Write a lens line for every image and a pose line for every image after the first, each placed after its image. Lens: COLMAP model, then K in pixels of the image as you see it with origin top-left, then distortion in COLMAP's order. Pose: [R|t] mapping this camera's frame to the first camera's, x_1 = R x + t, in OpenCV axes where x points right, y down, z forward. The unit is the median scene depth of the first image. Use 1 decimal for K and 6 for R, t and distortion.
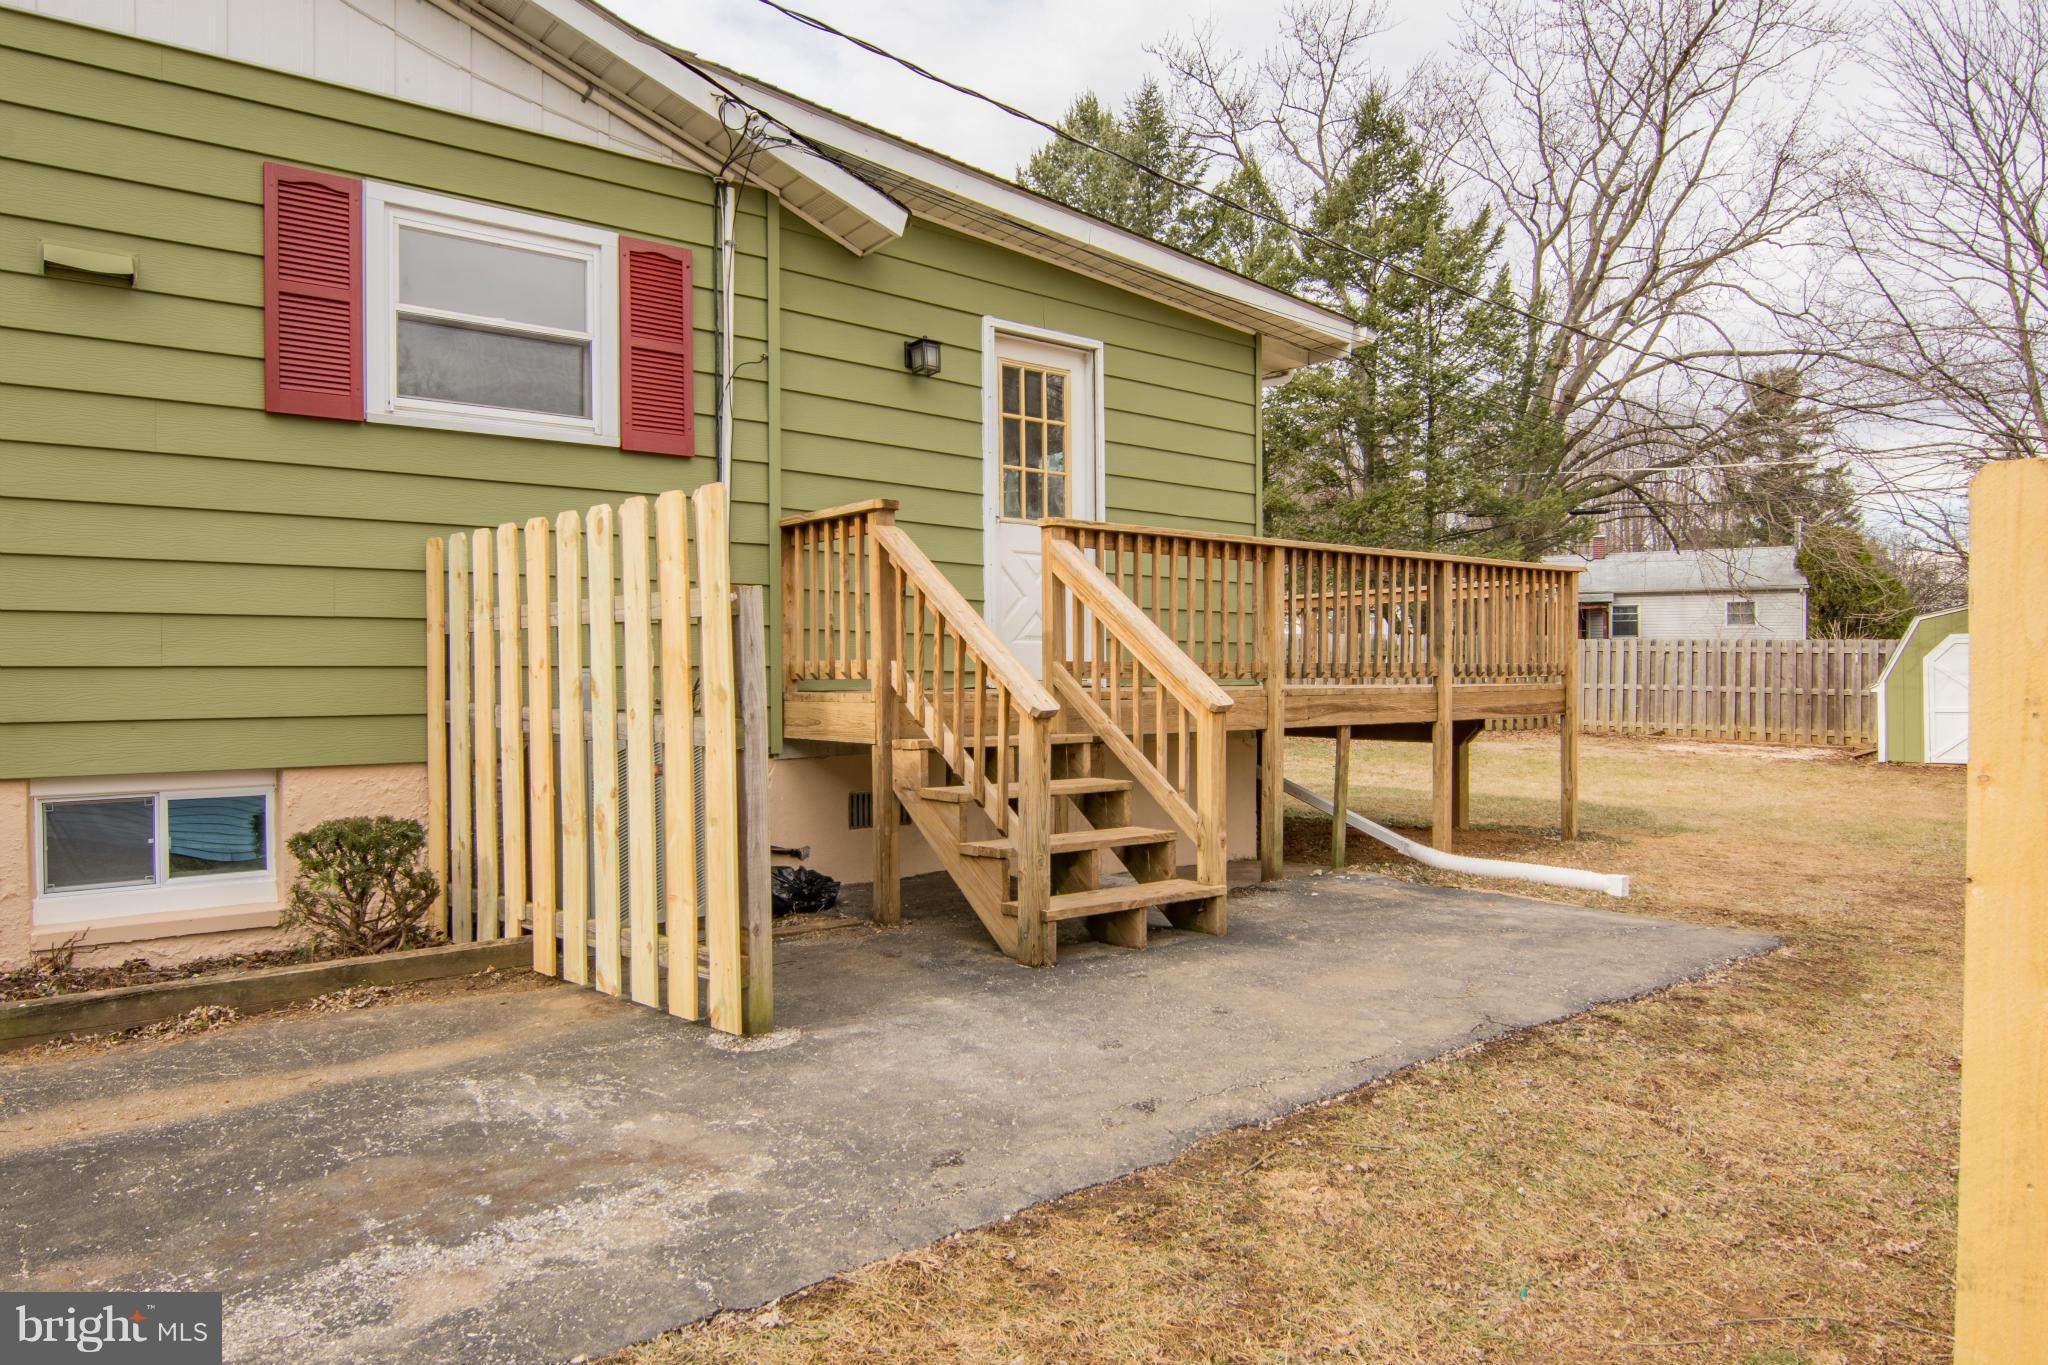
lens RADIAL K [[1254.9, 0, 1070.9], [0, 1254.9, 688.5], [0, 0, 1]] dist [0.001407, 0.000323]
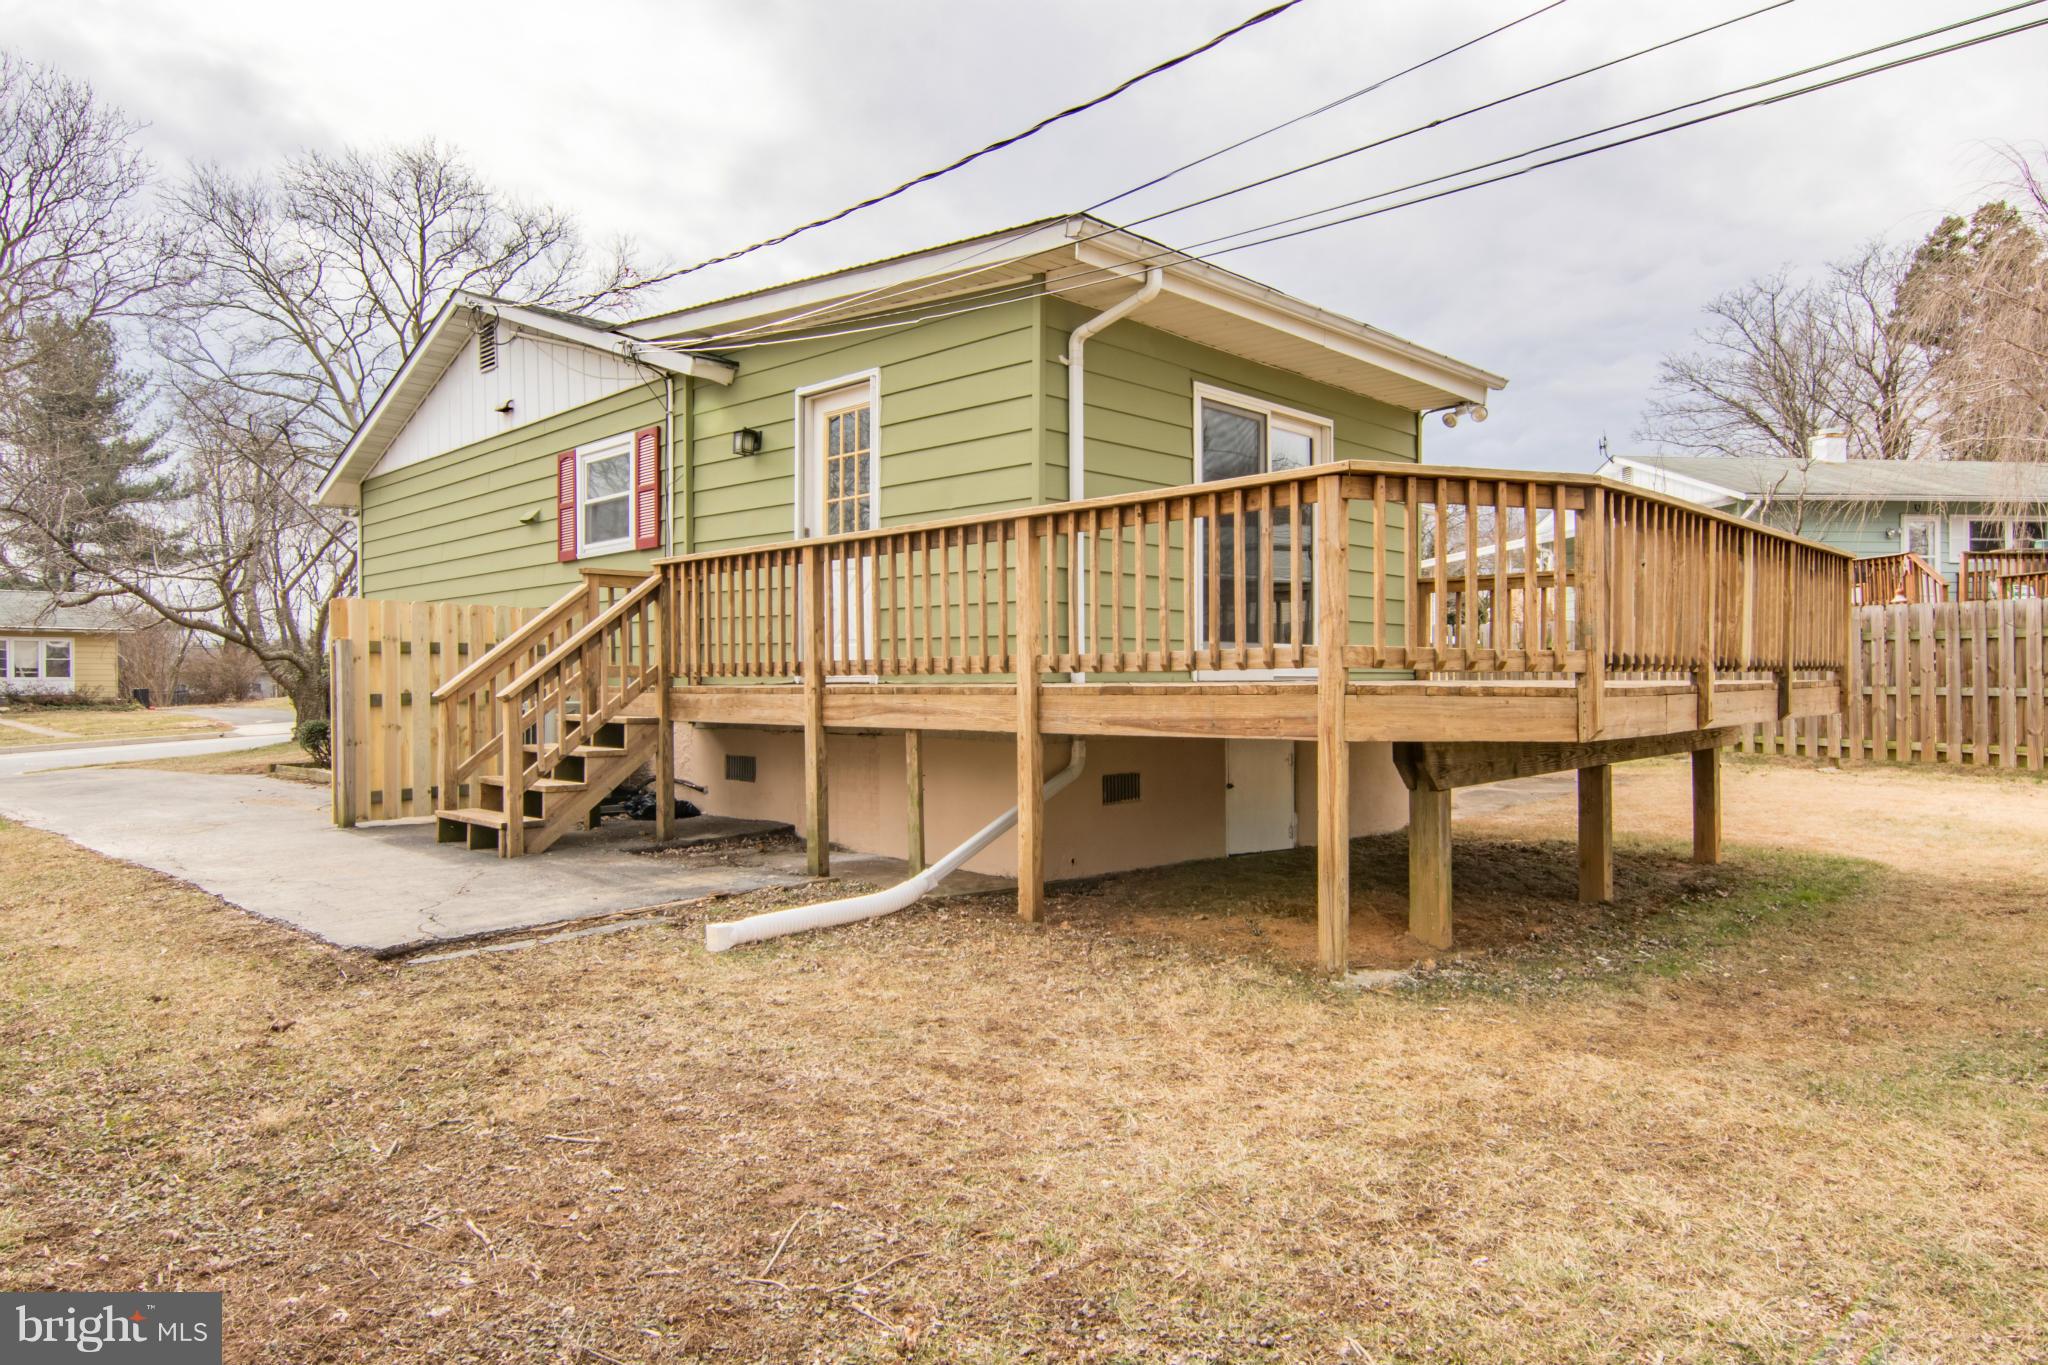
lens RADIAL K [[1280.1, 0, 953.2], [0, 1280.1, 722.0], [0, 0, 1]] dist [-0.001056, 0.000285]
pose [[0.099588, 0.025752, -0.994695, 1.197692], [-0.006356, 0.999661, 0.025244, 0.005295], [0.995008, 0.003808, 0.099718, 0.994706]]
